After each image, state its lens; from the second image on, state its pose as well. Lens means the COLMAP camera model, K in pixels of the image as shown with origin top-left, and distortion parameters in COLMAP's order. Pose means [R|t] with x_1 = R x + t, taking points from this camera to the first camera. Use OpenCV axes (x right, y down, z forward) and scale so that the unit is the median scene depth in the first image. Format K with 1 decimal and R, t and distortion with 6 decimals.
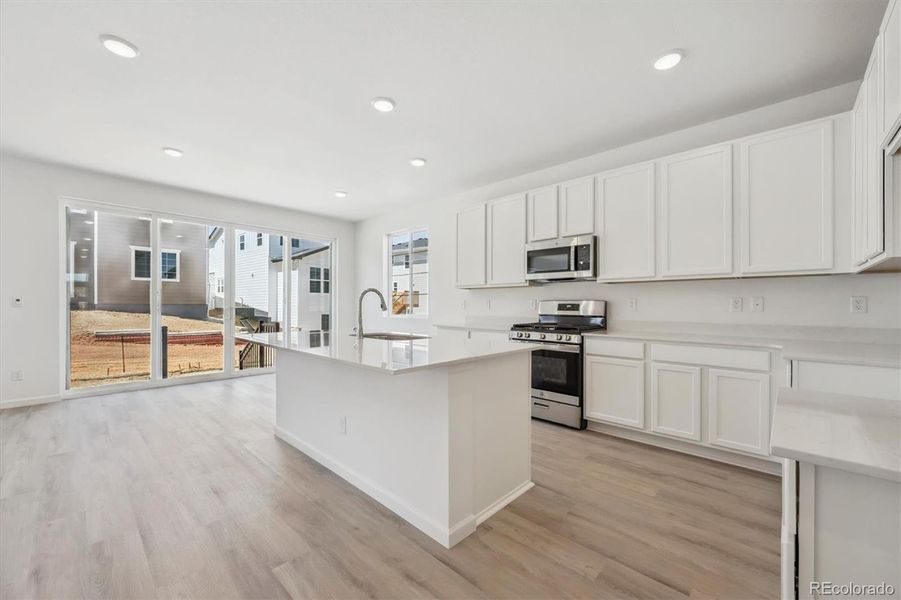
lens RADIAL K [[355.4, 0, 449.5], [0, 355.4, 301.8], [0, 0, 1]] dist [0.003268, -0.000404]
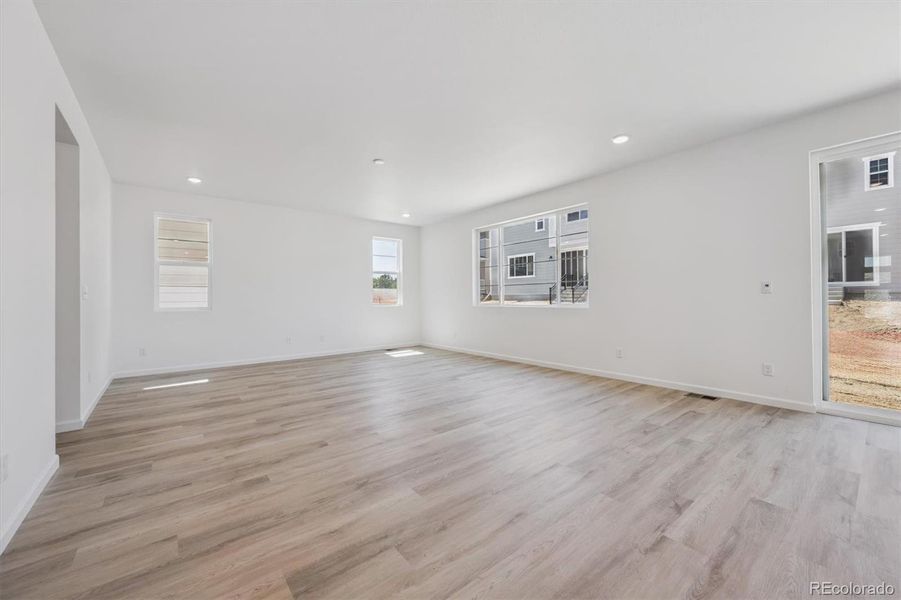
lens RADIAL K [[355.4, 0, 455.4], [0, 355.4, 296.0], [0, 0, 1]] dist [0.003268, -0.000404]
pose [[-0.127844, -0.003918, -0.991787, -0.237874], [0.013970, 0.999886, -0.005751, 0.016616], [0.991696, -0.014590, -0.127774, 0.355121]]
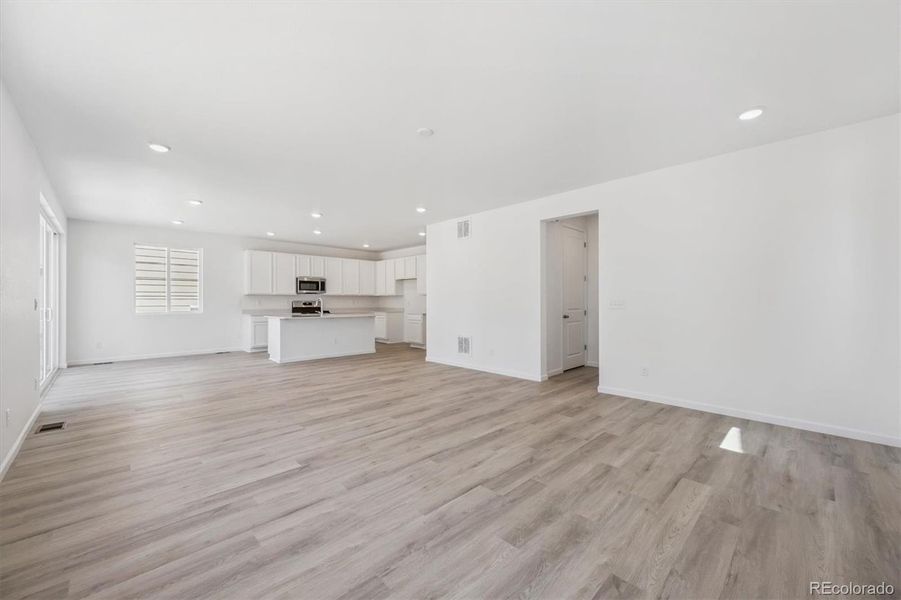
lens RADIAL K [[355.4, 0, 454.0], [0, 355.4, 295.0], [0, 0, 1]] dist [0.003268, -0.000404]
pose [[0.036434, 0.018069, 0.999173, -2.161282], [-0.008995, 0.999802, -0.017753, -0.013687], [-0.999296, -0.008341, 0.036589, -0.119541]]
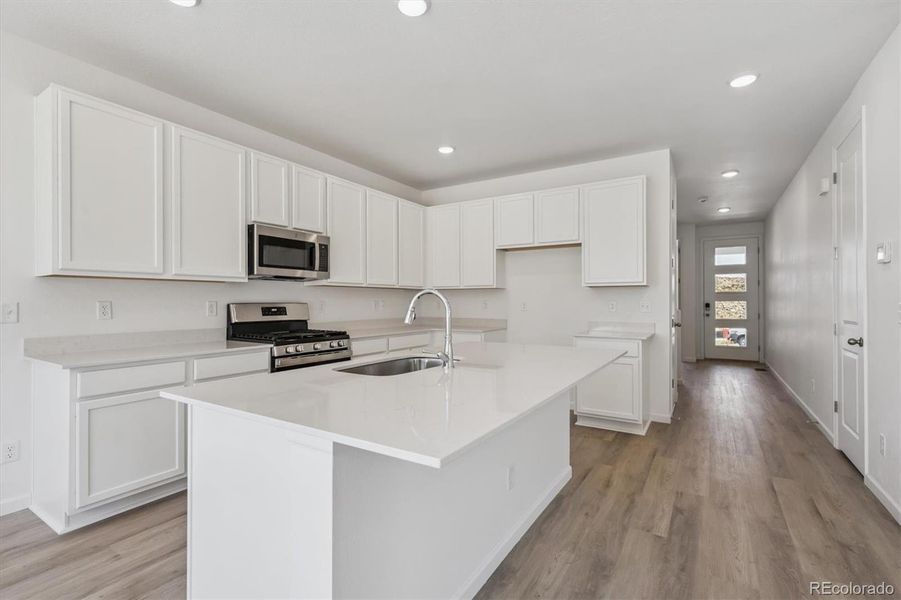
lens RADIAL K [[408.4, 0, 456.4], [0, 408.4, 300.3], [0, 0, 1]] dist [0.001307, -0.000845]
pose [[-0.199661, 0.001120, 0.979864, -0.683015], [-0.008235, 0.999962, -0.002821, -0.010640], [-0.979830, -0.008633, -0.199644, 0.793352]]
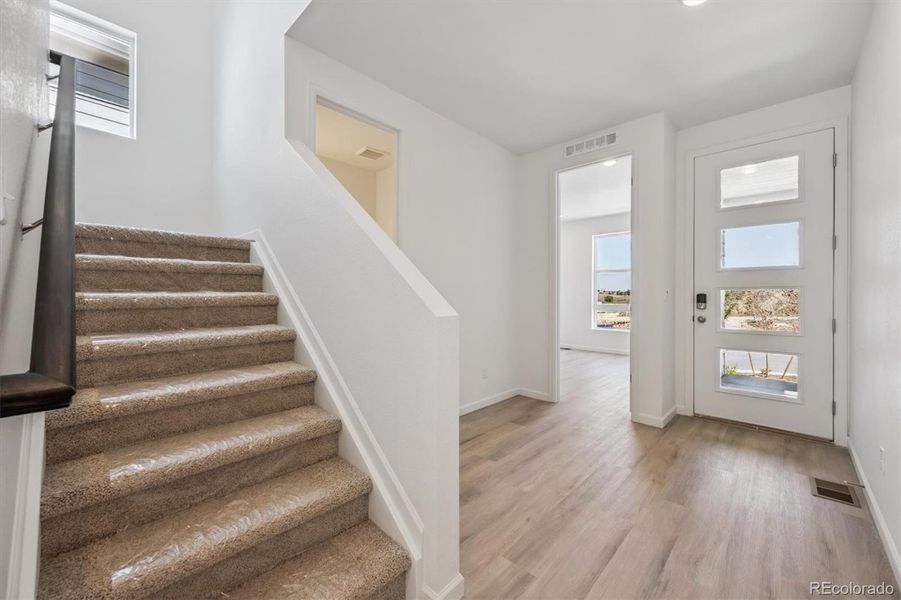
lens RADIAL K [[355.4, 0, 467.3], [0, 355.4, 296.0], [0, 0, 1]] dist [0.003268, -0.000404]
pose [[-0.031369, -0.008603, 0.999471, 0.333600], [-0.010819, 0.999907, 0.008267, -0.007672], [-0.999449, -0.010554, -0.031459, -0.348347]]
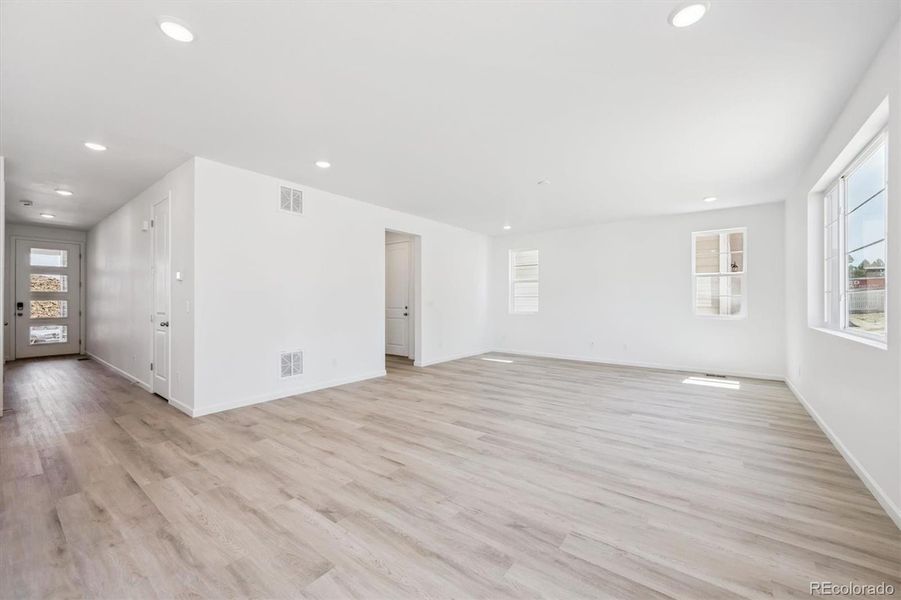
lens RADIAL K [[355.4, 0, 448.8], [0, 355.4, 296.7], [0, 0, 1]] dist [0.003268, -0.000404]
pose [[-0.995167, -0.001349, -0.098191, -0.880464], [0.000443, 0.999834, -0.018230, -0.009075], [0.098199, -0.018186, -0.995001, 1.138550]]
